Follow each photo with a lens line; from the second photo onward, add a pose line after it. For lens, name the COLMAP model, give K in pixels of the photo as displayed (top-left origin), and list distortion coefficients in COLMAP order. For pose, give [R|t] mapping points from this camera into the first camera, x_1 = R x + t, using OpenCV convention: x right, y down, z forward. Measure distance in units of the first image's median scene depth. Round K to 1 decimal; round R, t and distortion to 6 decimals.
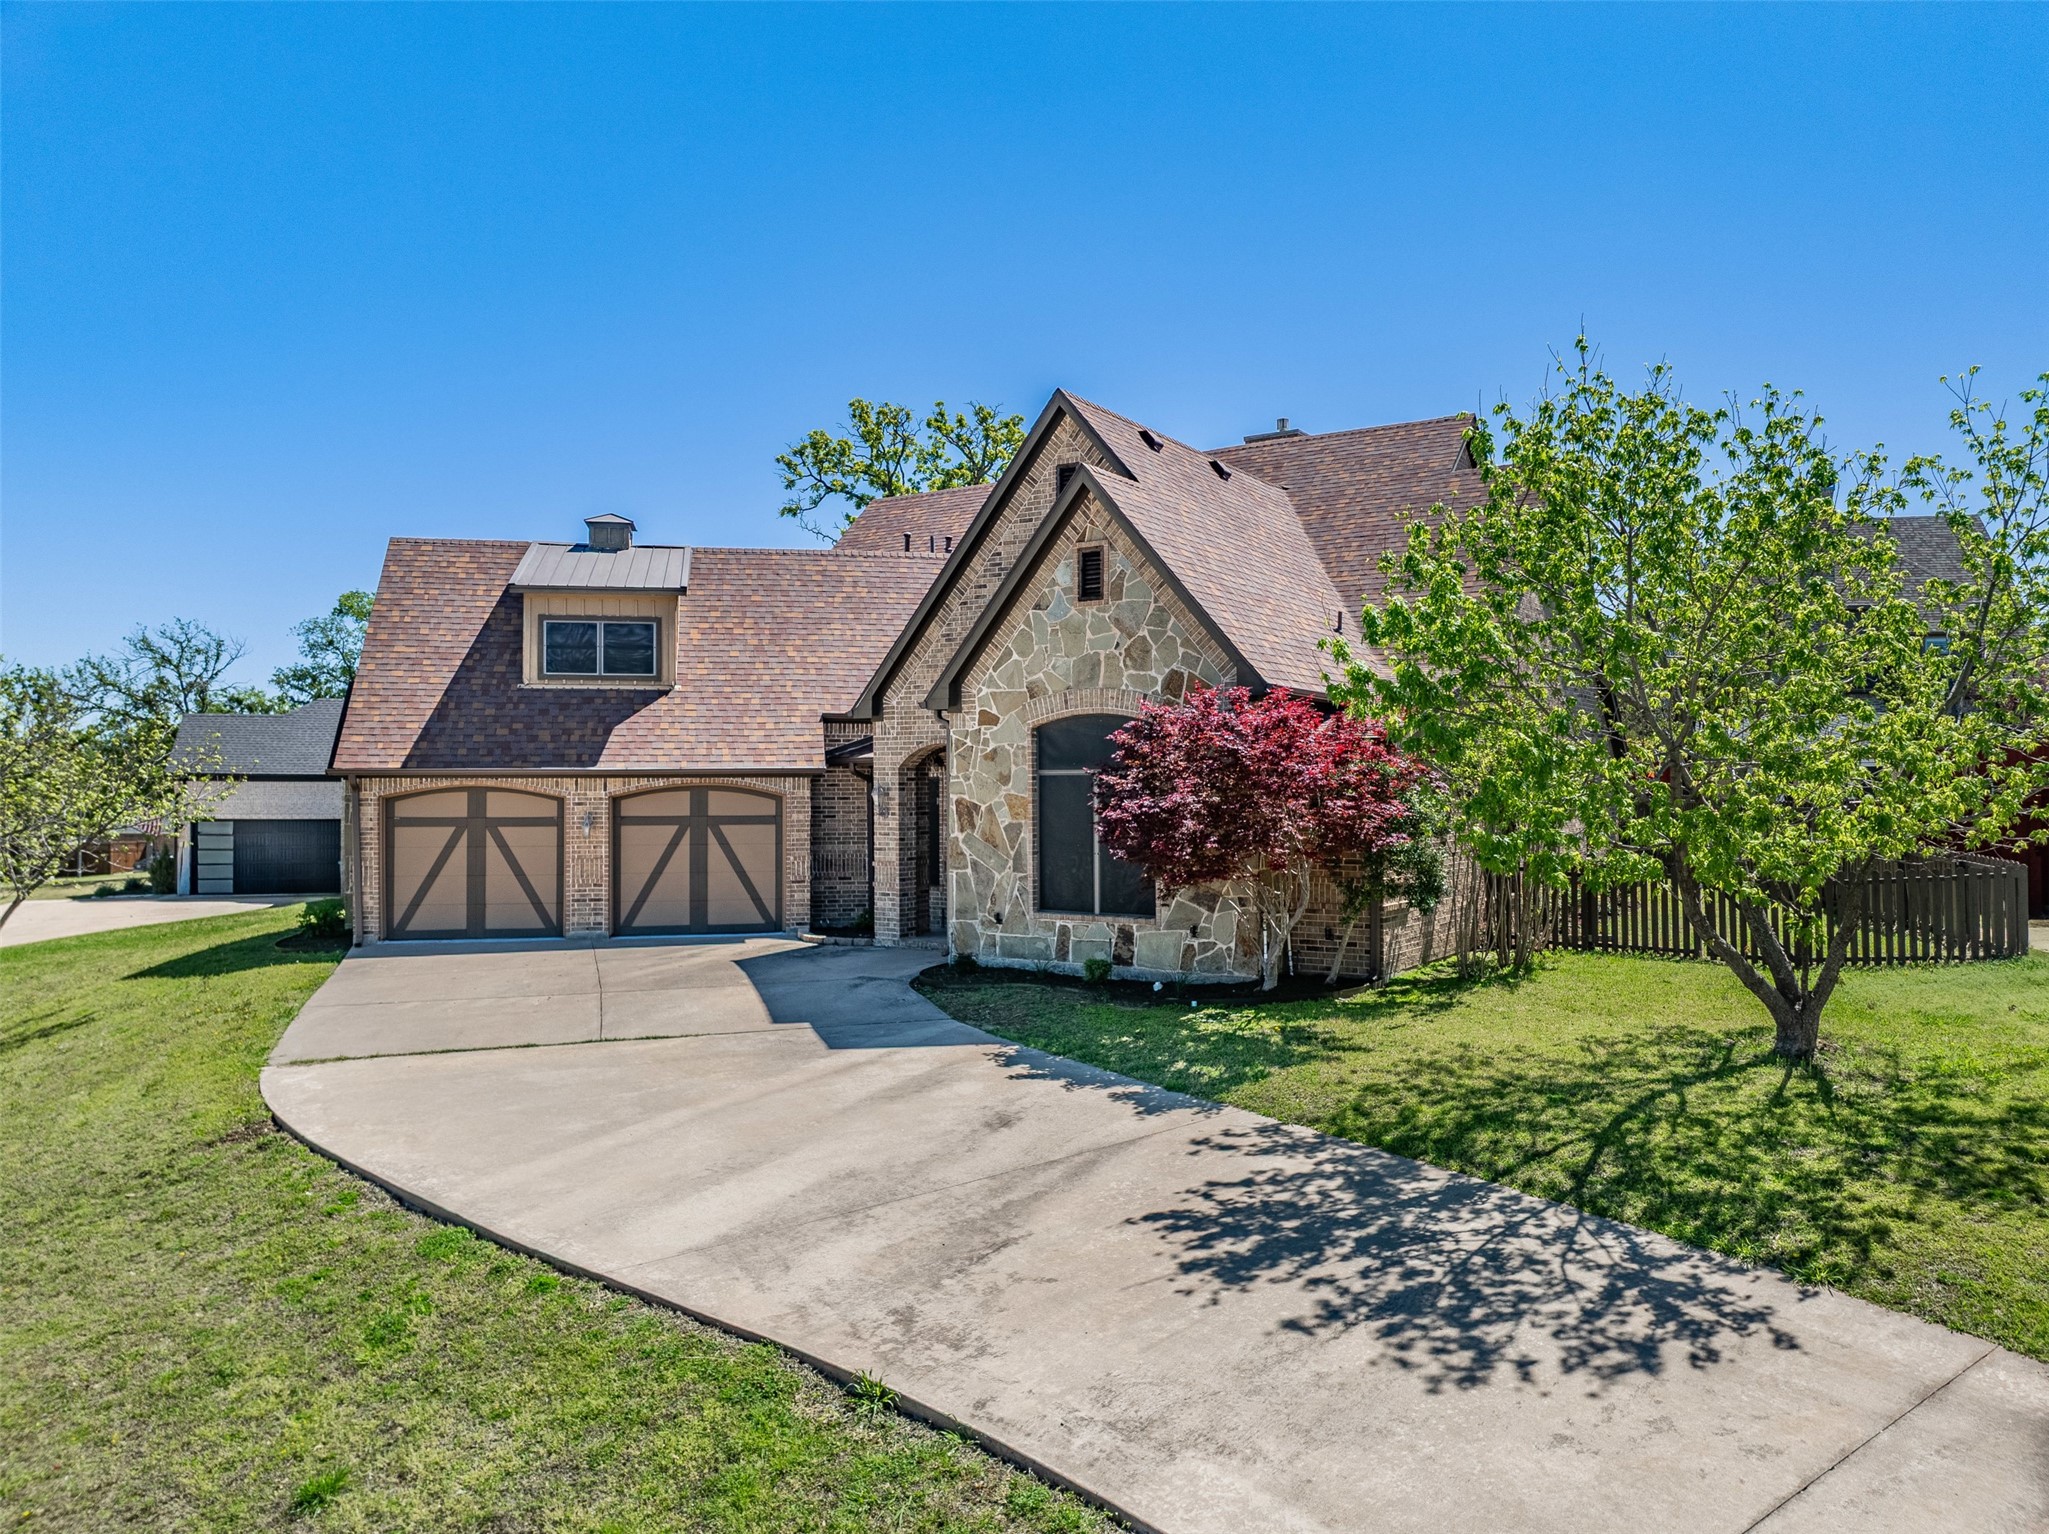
lens RADIAL K [[1434.9, 0, 1027.5], [0, 1434.9, 762.3], [0, 0, 1]] dist [-0.012616, -0.003400]
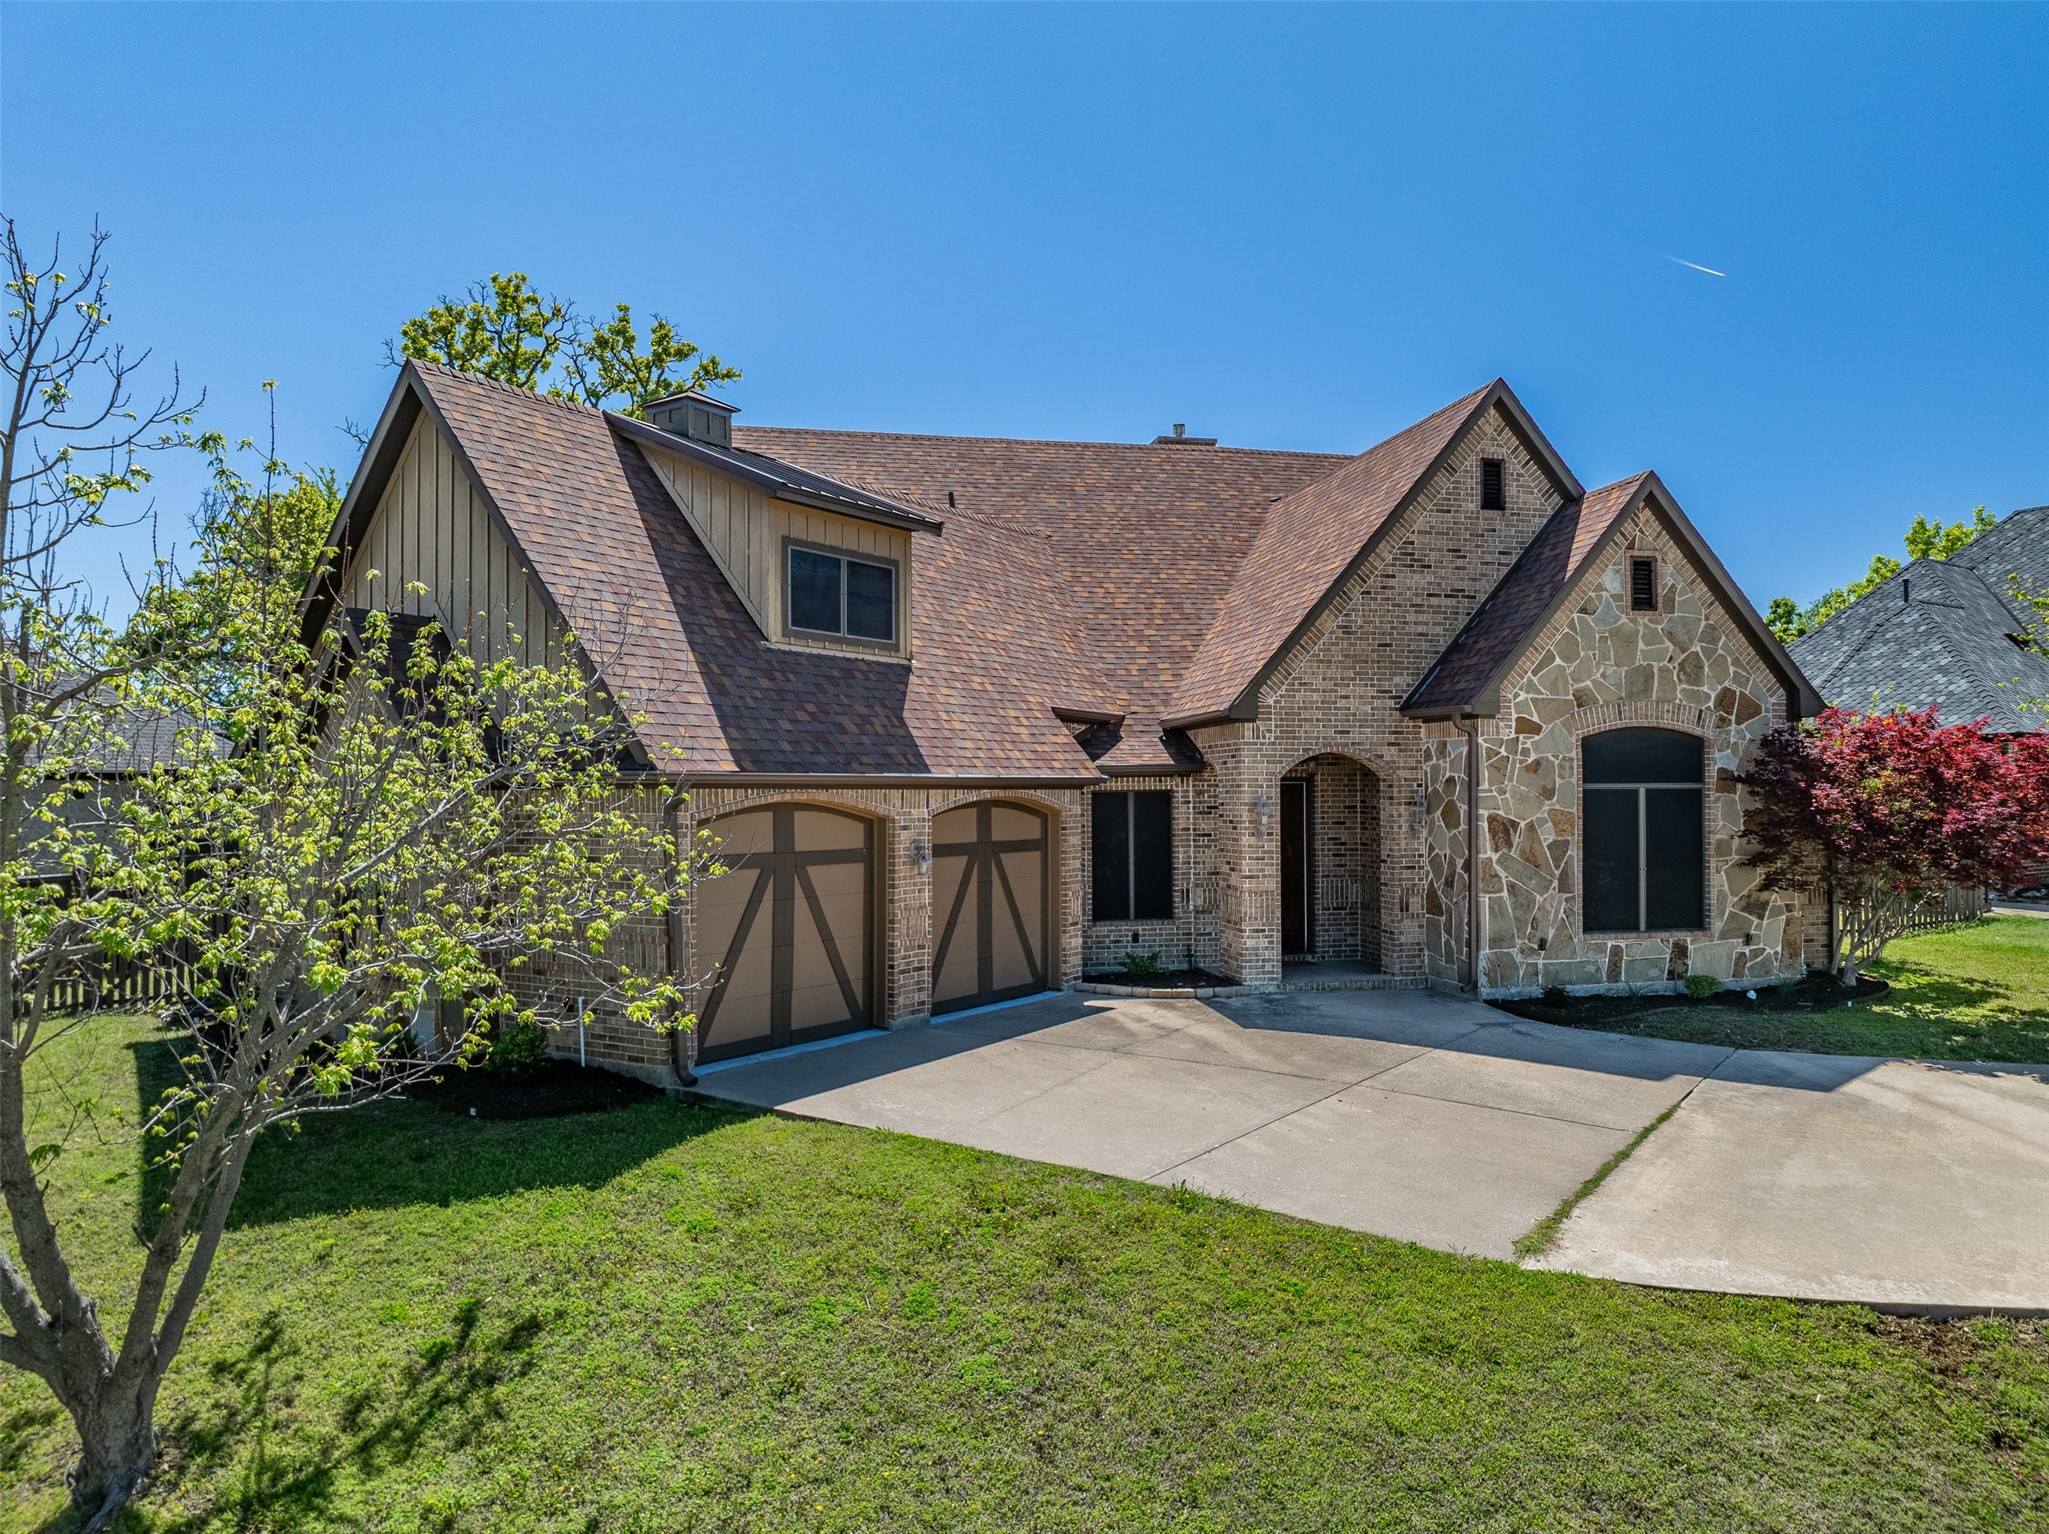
lens RADIAL K [[1434.9, 0, 1027.9], [0, 1434.9, 771.0], [0, 0, 1]] dist [-0.012616, -0.003400]
pose [[0.701674, 0.012060, 0.712396, -0.912345], [-0.011426, 0.999919, -0.005673, 0.006685], [-0.712406, -0.004160, 0.701755, 0.592372]]
